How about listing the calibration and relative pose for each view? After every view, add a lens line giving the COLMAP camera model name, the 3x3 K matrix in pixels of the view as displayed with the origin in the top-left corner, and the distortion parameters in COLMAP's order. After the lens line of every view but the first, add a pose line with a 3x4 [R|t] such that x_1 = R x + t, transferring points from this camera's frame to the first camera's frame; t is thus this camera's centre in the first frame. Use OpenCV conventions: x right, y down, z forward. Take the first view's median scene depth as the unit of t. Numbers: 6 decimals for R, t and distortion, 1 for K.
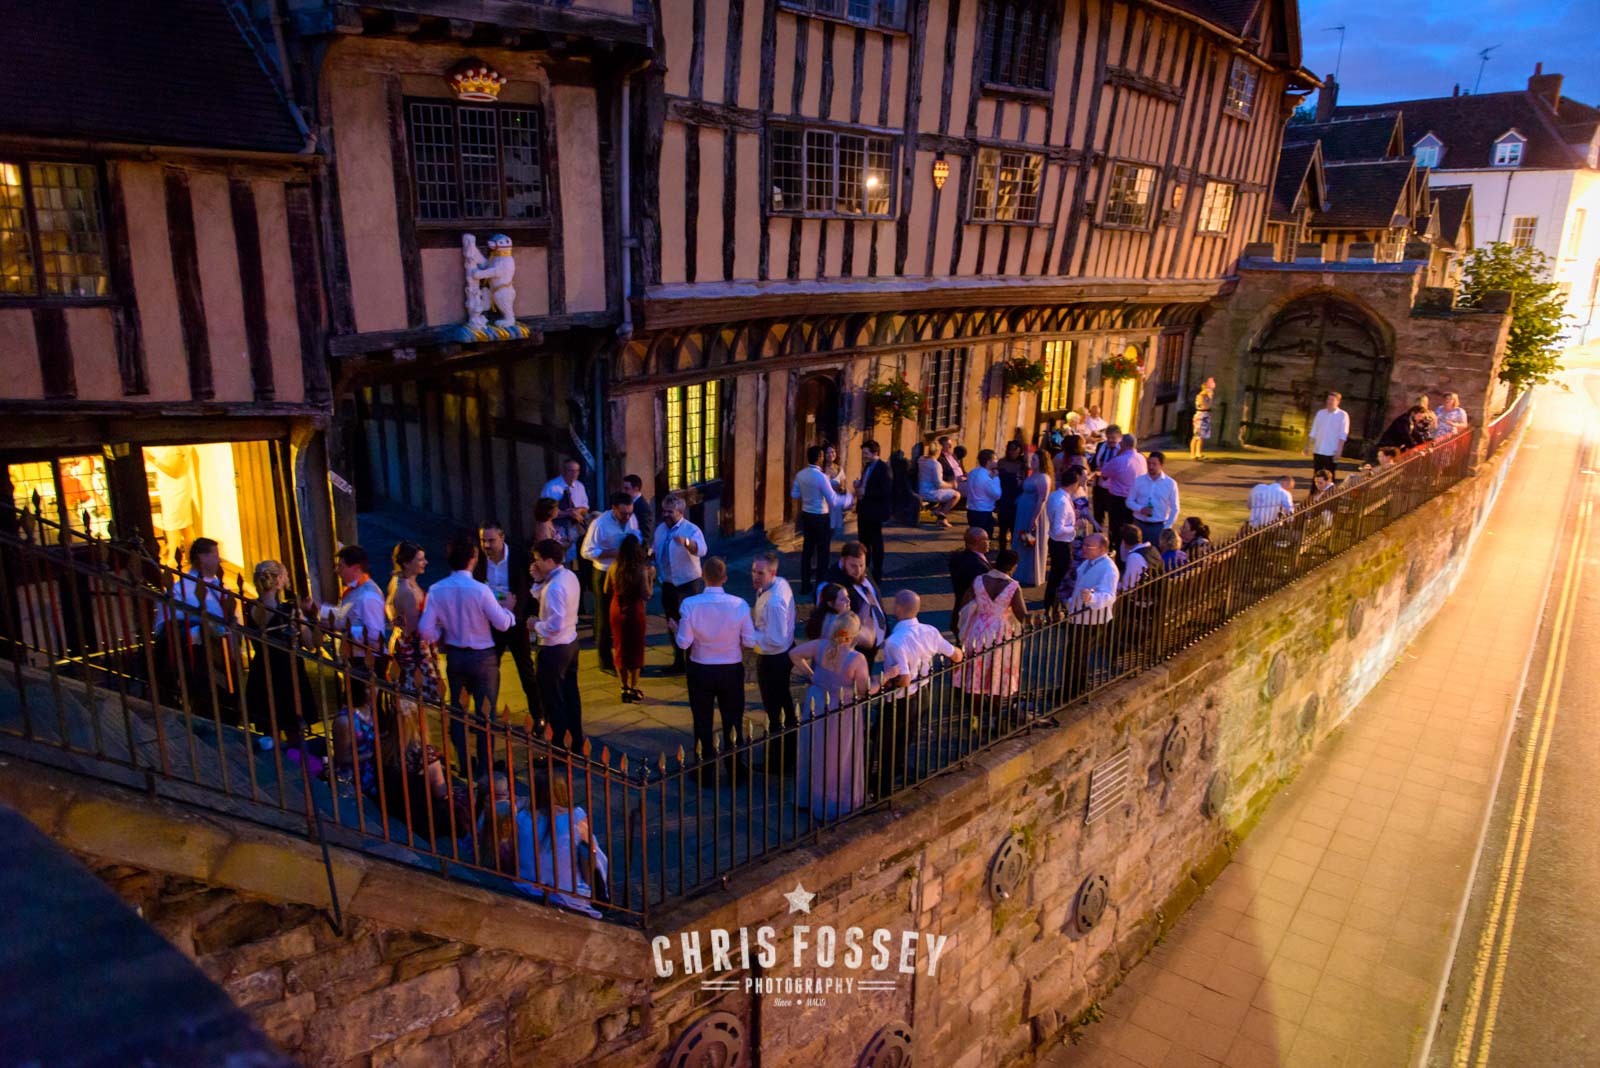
lens RADIAL K [[1111.2, 0, 797.5], [0, 1111.2, 535.8], [0, 0, 1]] dist [0.022884, -0.012920]
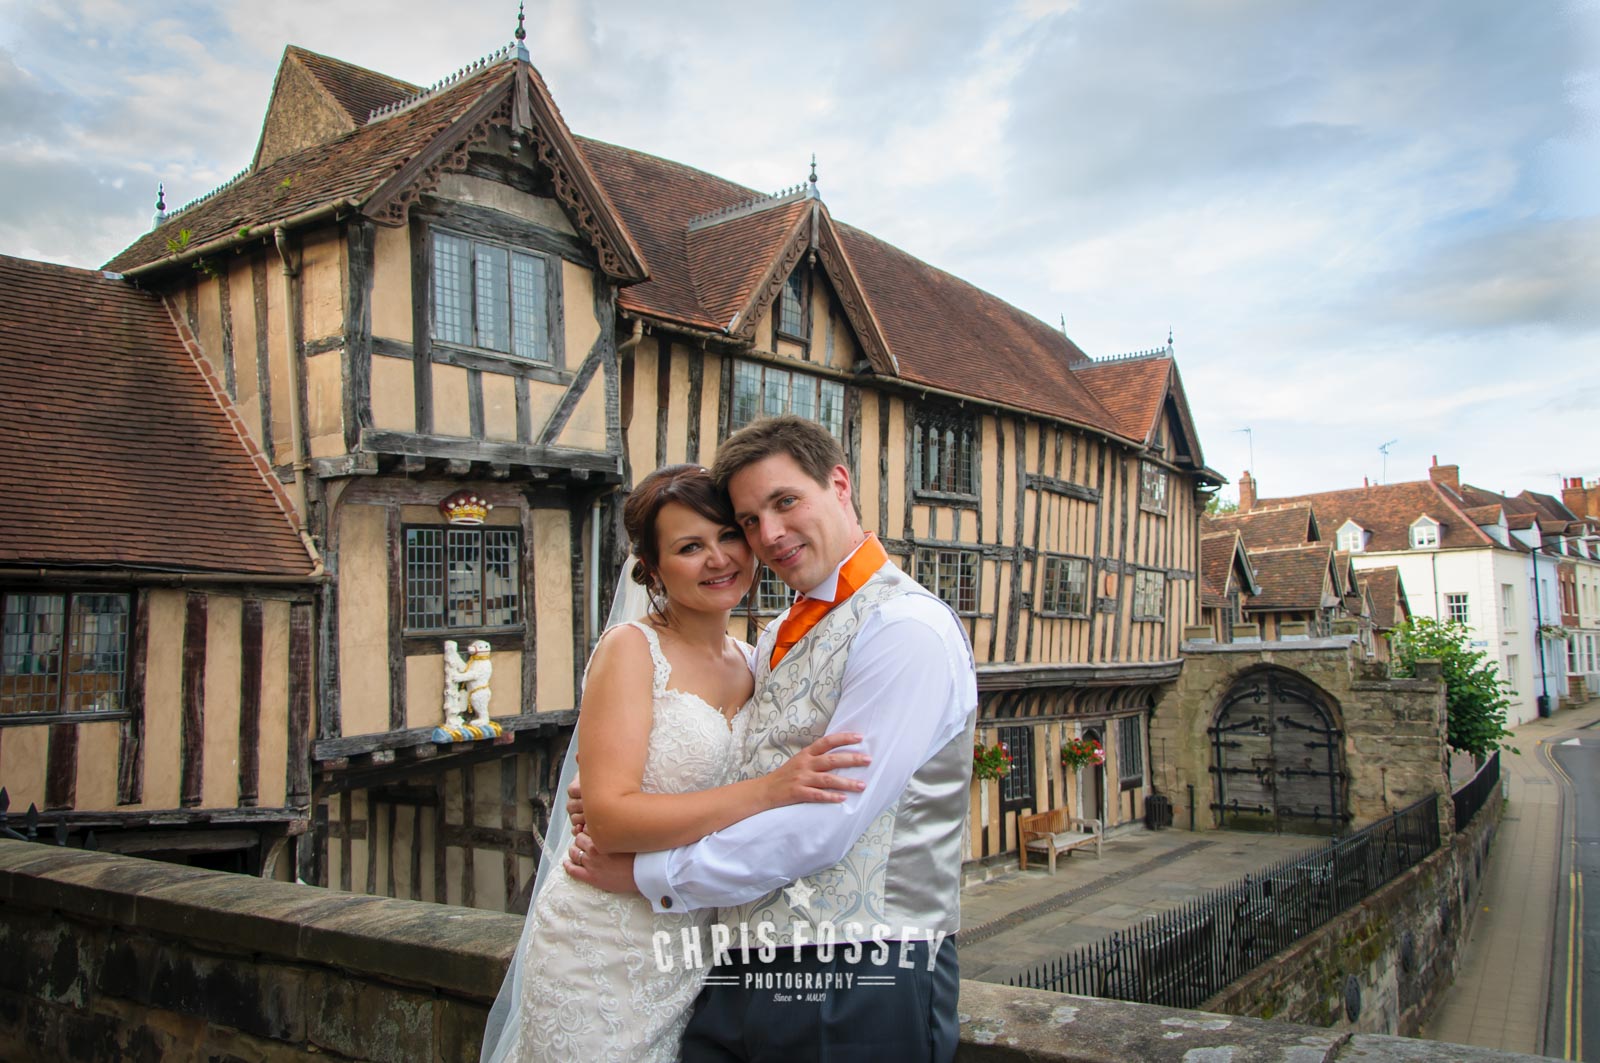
lens RADIAL K [[1270.1, 0, 805.6], [0, 1270.1, 529.7], [0, 0, 1]] dist [0.027112, 0.006061]
pose [[0.997112, -0.036958, 0.066339, -0.022863], [0.057725, 0.936496, -0.345895, 0.048886], [-0.049343, 0.348725, 0.935925, -0.134883]]
